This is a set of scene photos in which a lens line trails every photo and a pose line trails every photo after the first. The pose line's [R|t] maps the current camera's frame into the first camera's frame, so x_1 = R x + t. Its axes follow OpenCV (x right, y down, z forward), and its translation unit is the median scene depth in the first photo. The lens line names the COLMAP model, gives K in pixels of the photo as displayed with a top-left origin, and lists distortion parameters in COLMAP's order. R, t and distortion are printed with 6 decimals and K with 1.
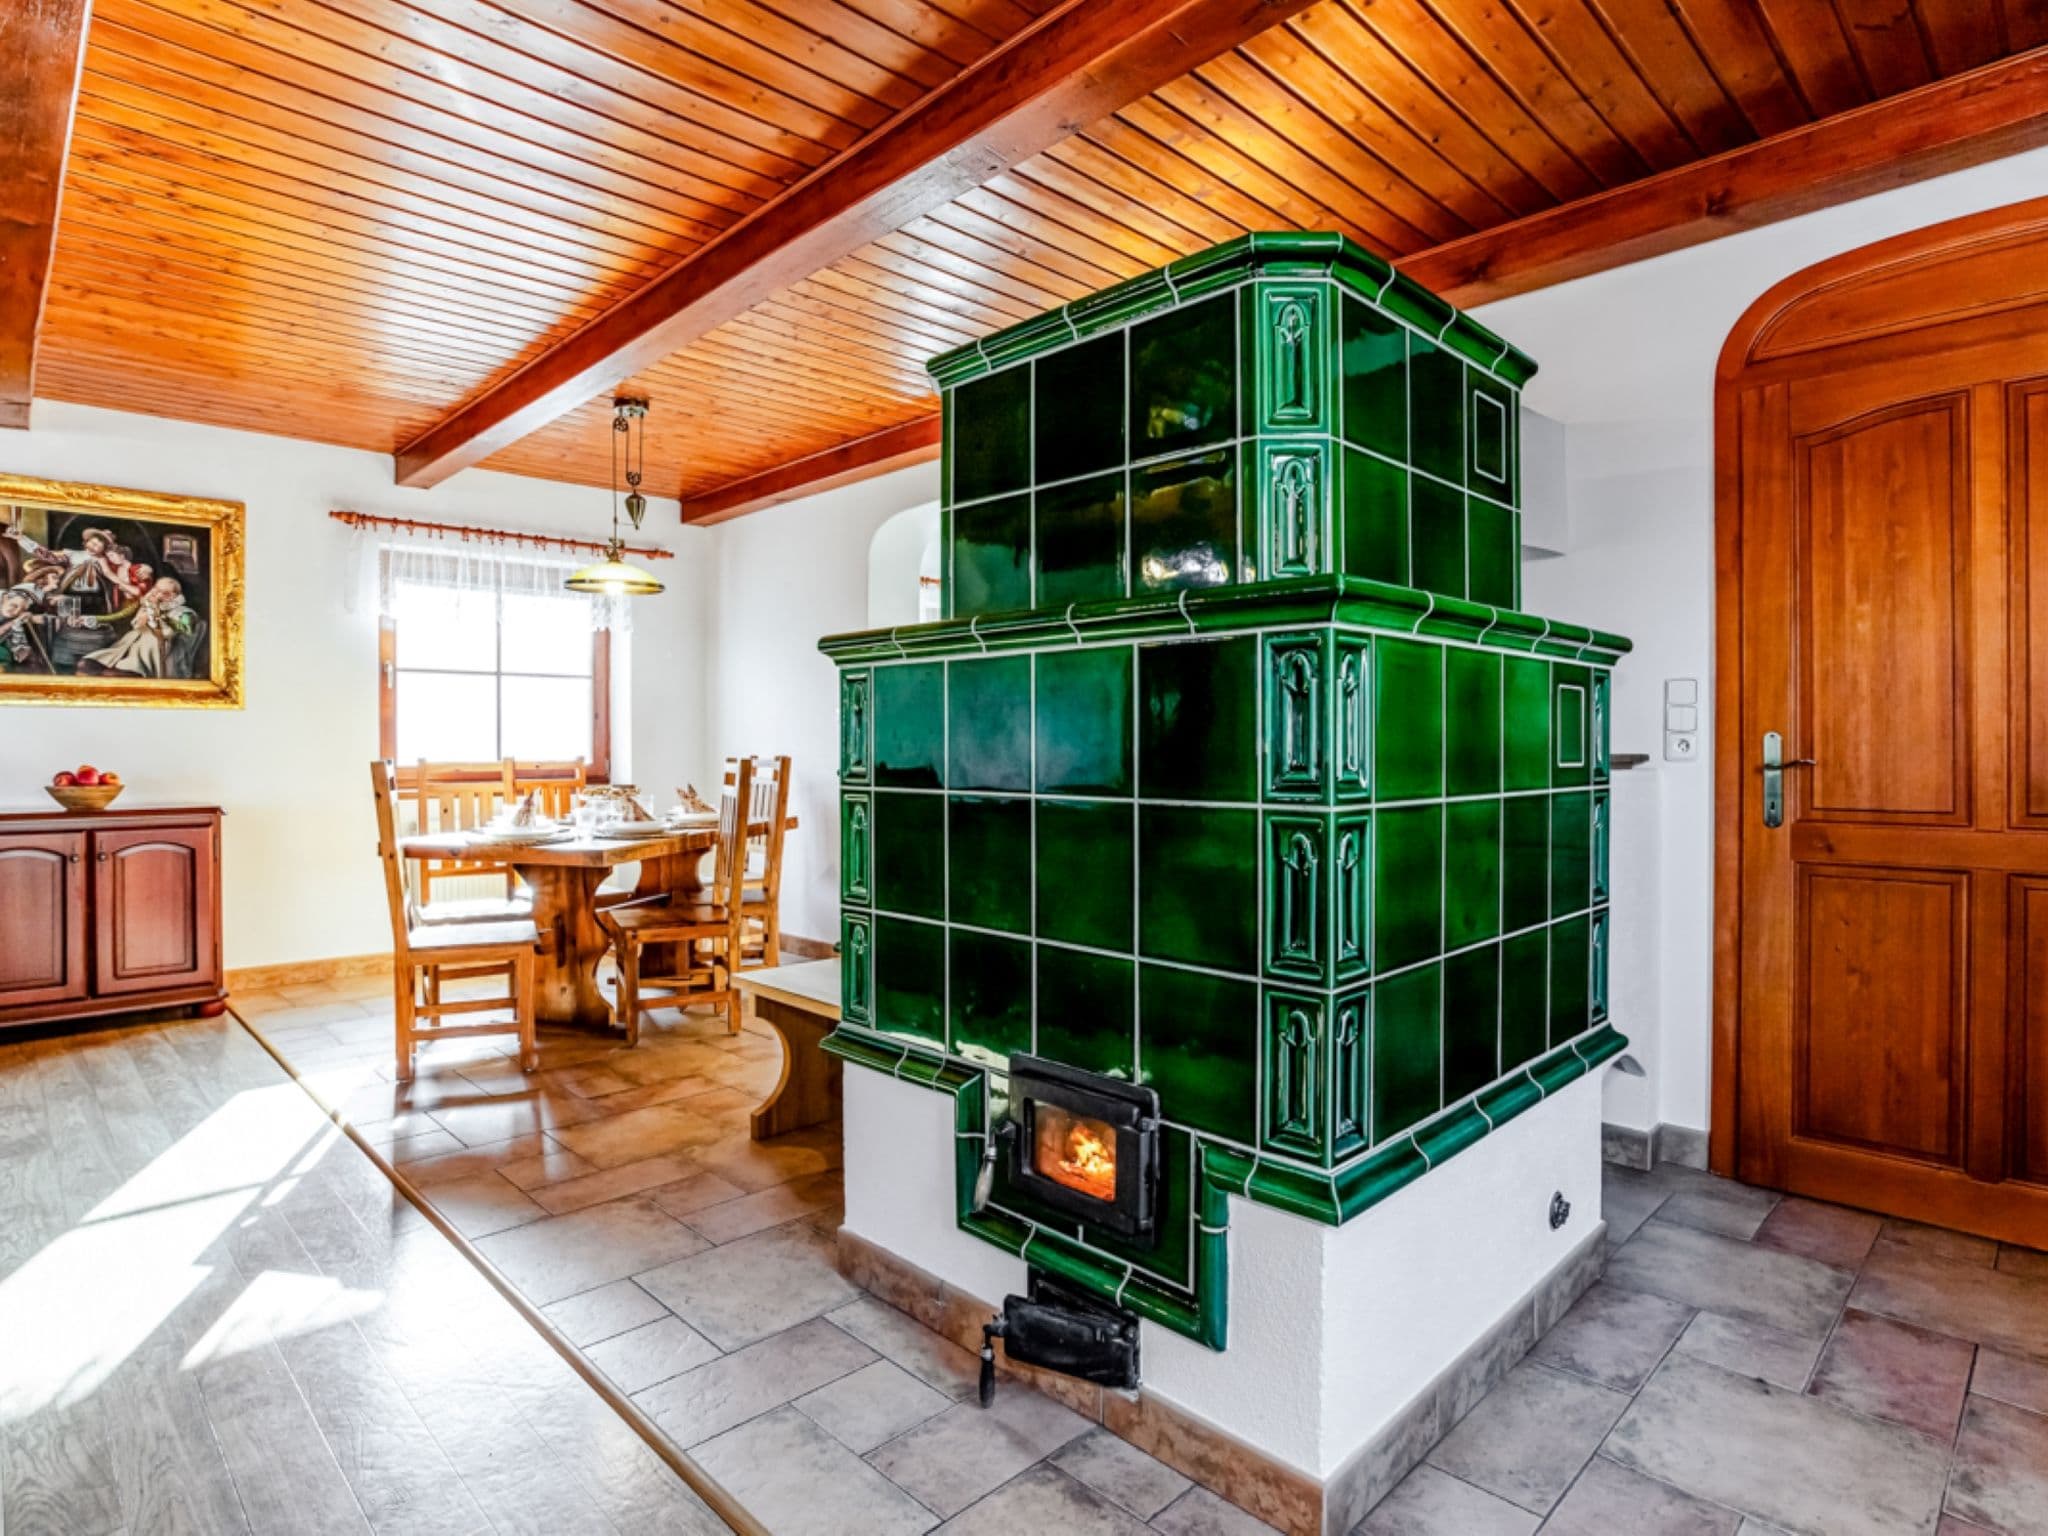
lens RADIAL K [[1088.8, 0, 1044.1], [0, 1088.8, 751.9], [0, 0, 1]] dist [-0.047070, 0.015838]
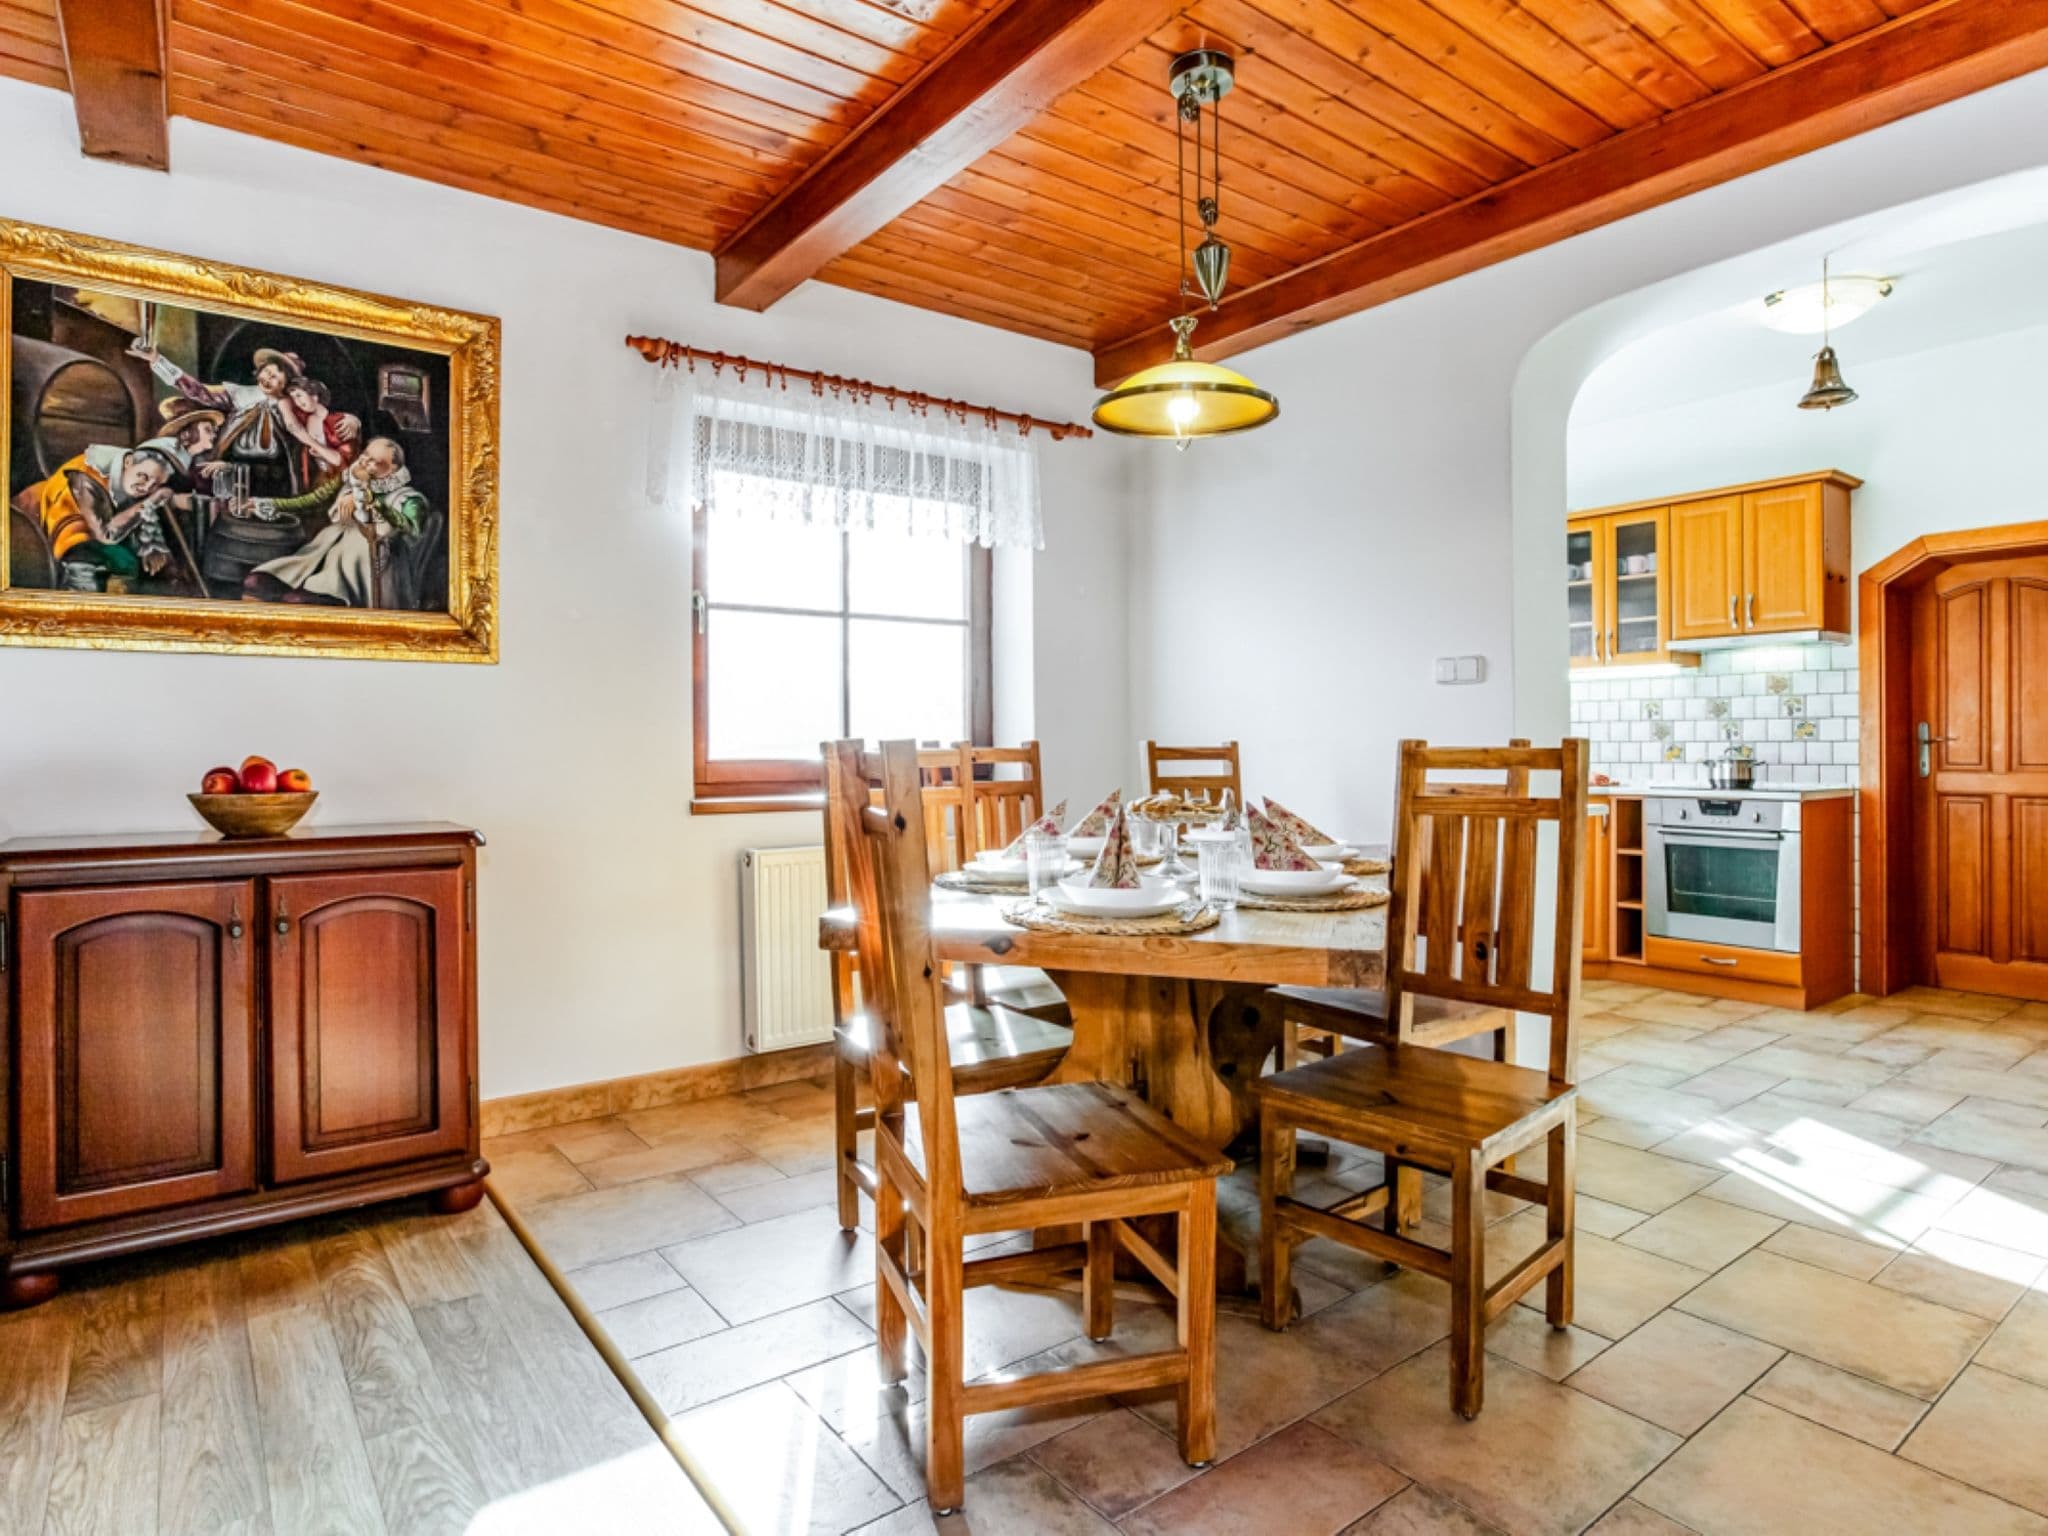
lens RADIAL K [[1116.9, 0, 996.8], [0, 1116.9, 742.7], [0, 0, 1]] dist [-0.053789, 0.030277]
pose [[0.988619, -0.004213, -0.150383, -0.410707], [0.003068, 0.999965, -0.007847, 0.010801], [0.150411, 0.007296, 0.988597, 0.462916]]
